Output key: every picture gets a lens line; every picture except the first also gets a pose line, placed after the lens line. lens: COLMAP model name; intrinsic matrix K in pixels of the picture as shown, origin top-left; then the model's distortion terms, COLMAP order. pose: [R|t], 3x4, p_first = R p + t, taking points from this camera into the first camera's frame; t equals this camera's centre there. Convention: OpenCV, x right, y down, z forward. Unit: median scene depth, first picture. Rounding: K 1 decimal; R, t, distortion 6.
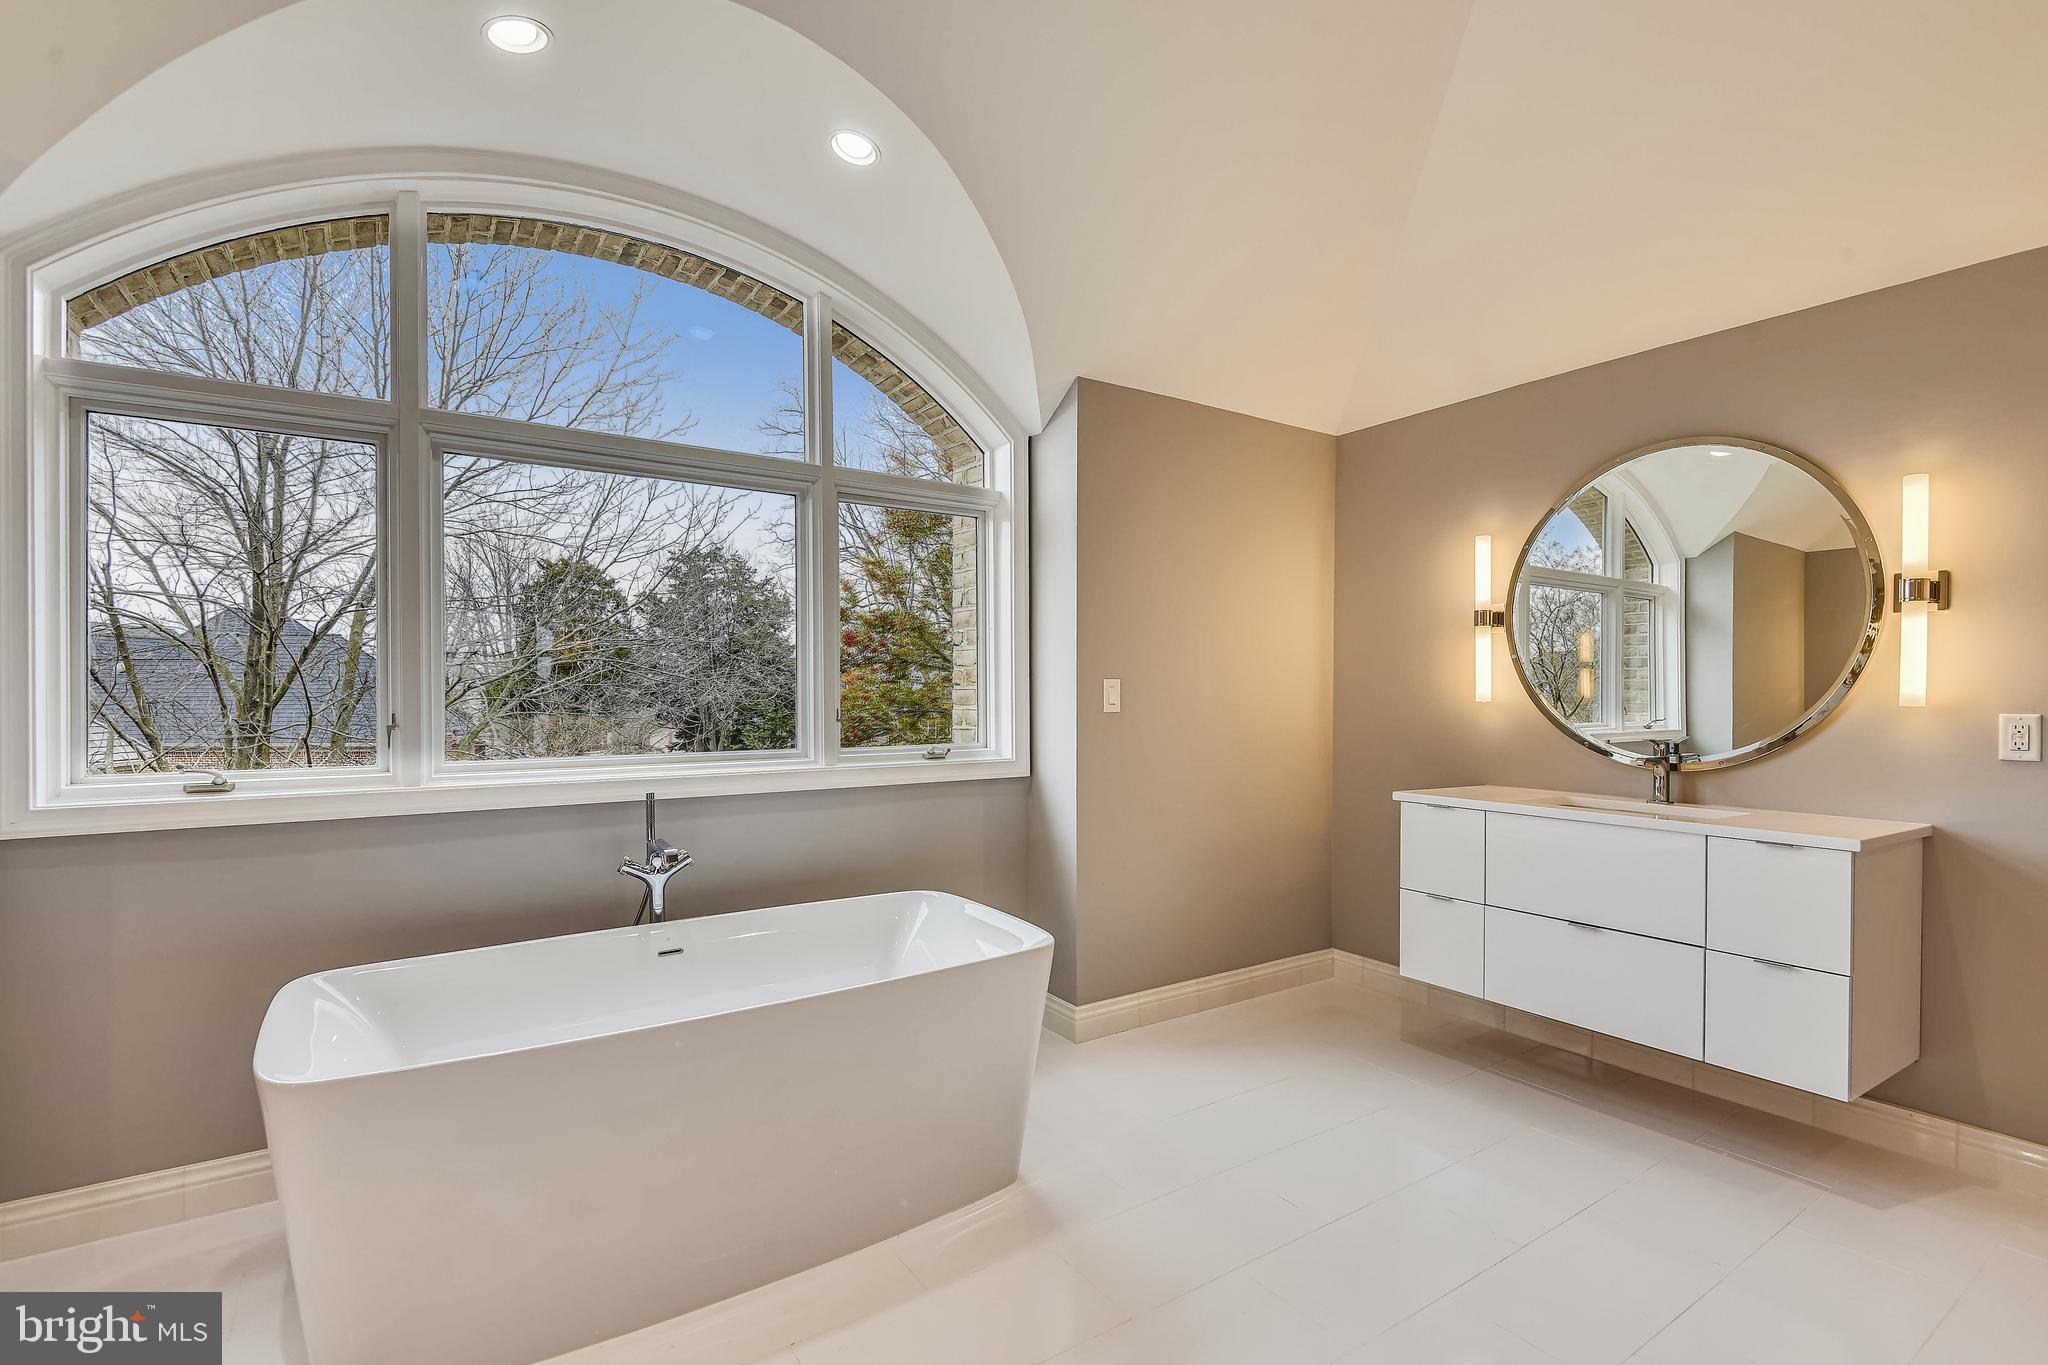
lens RADIAL K [[975.6, 0, 1024.0], [0, 975.6, 682.5], [0, 0, 1]] dist [-0.000882, -0.000351]
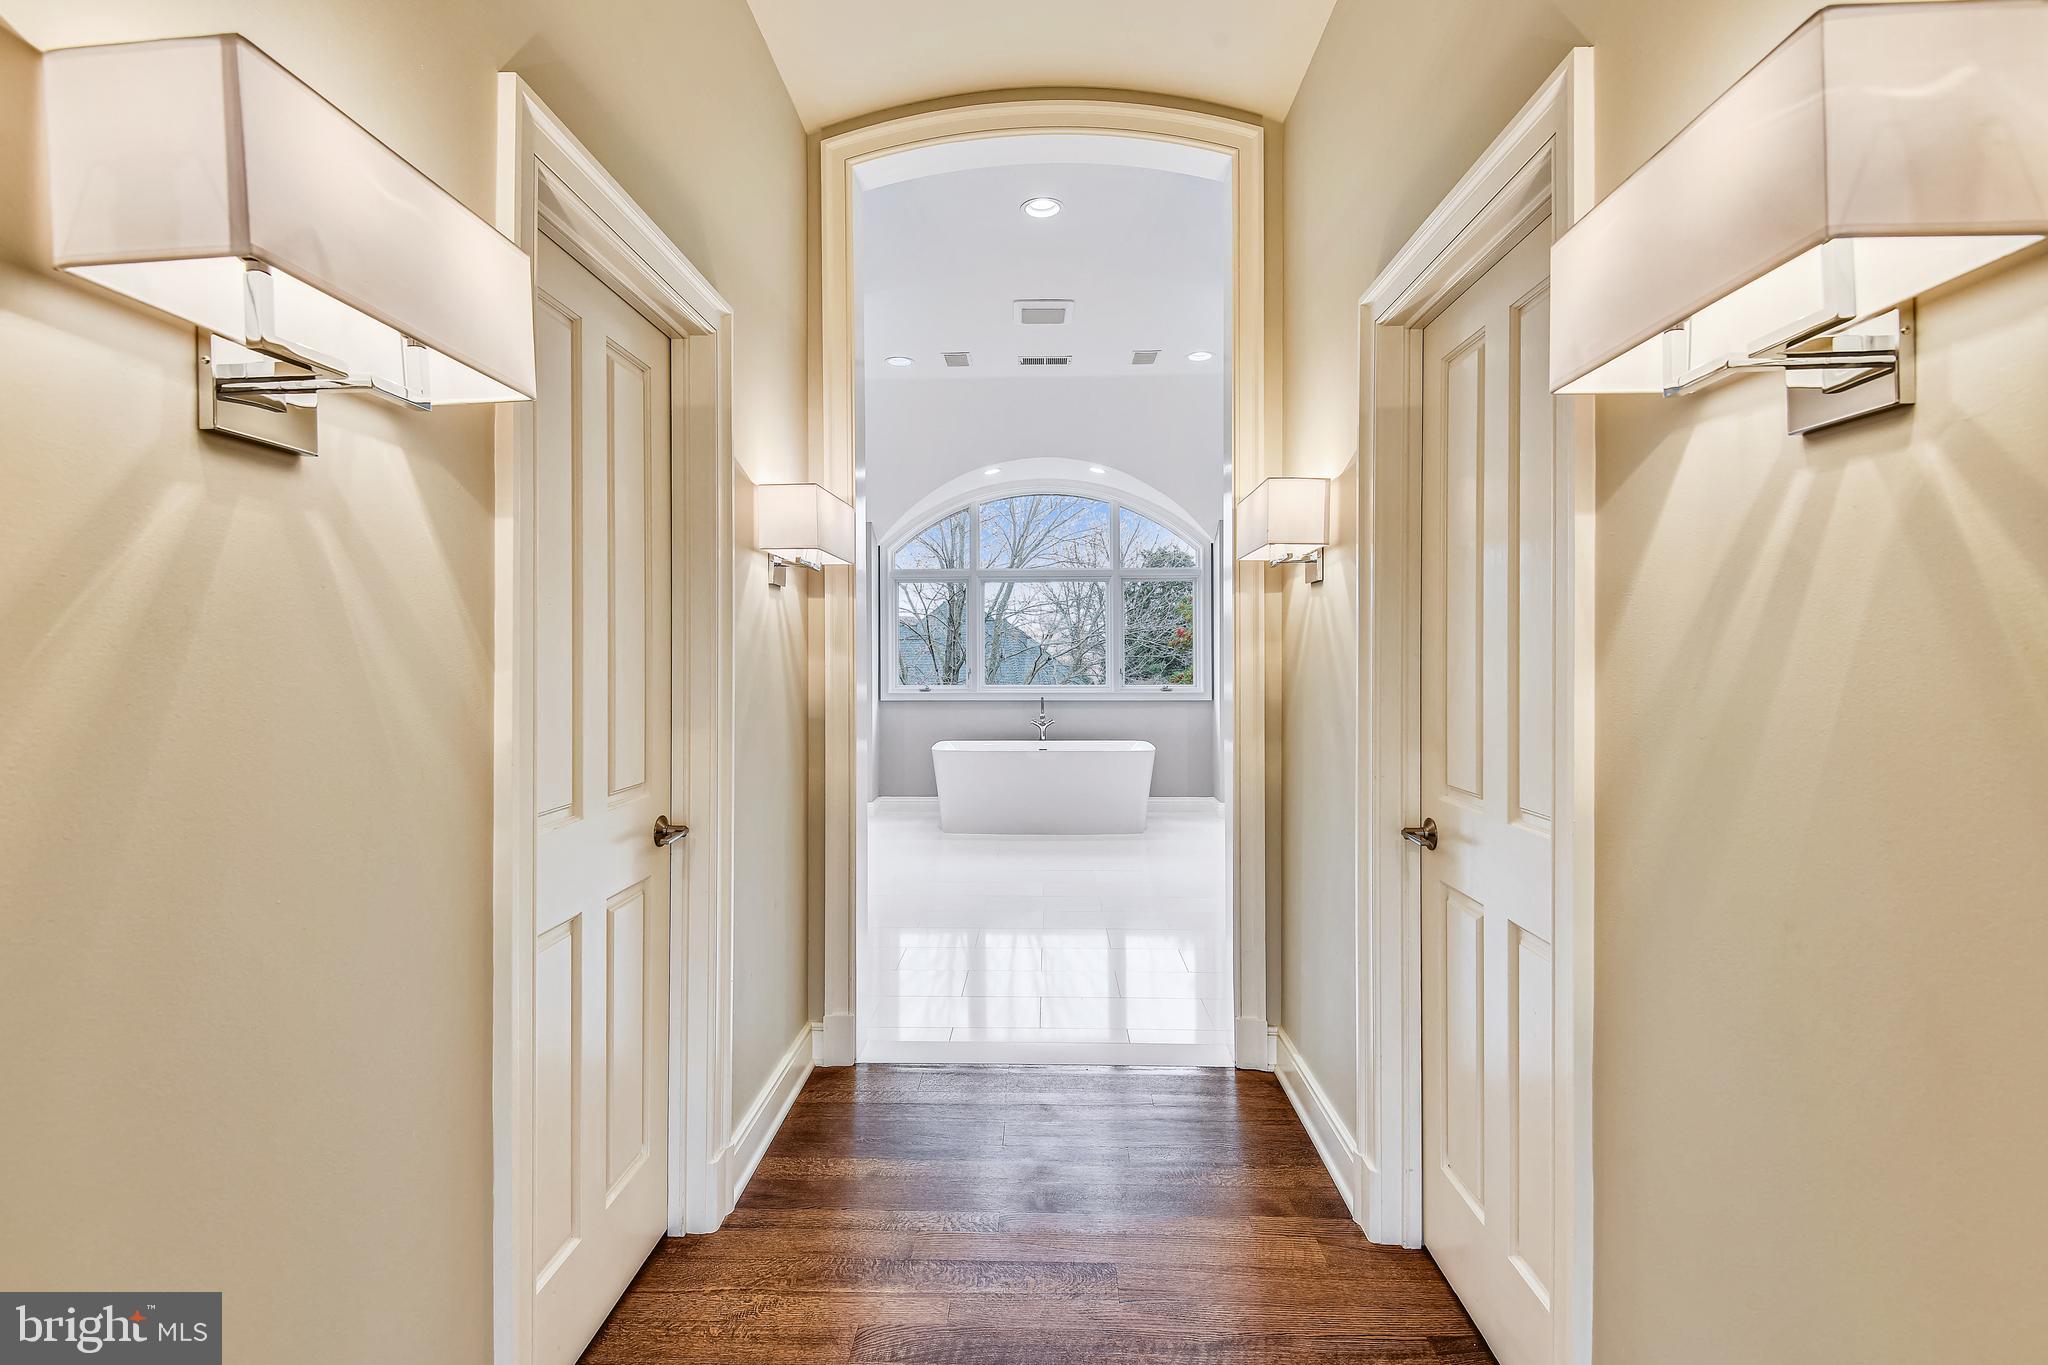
lens RADIAL K [[951.1, 0, 1008.5], [0, 951.1, 653.6], [0, 0, 1]] dist [0.000994, -0.000564]
pose [[0.814828, -0.003281, -0.579693, 1.145331], [0.004361, 0.999990, 0.000469, -0.017751], [0.579686, -0.002910, 0.814835, -1.330178]]
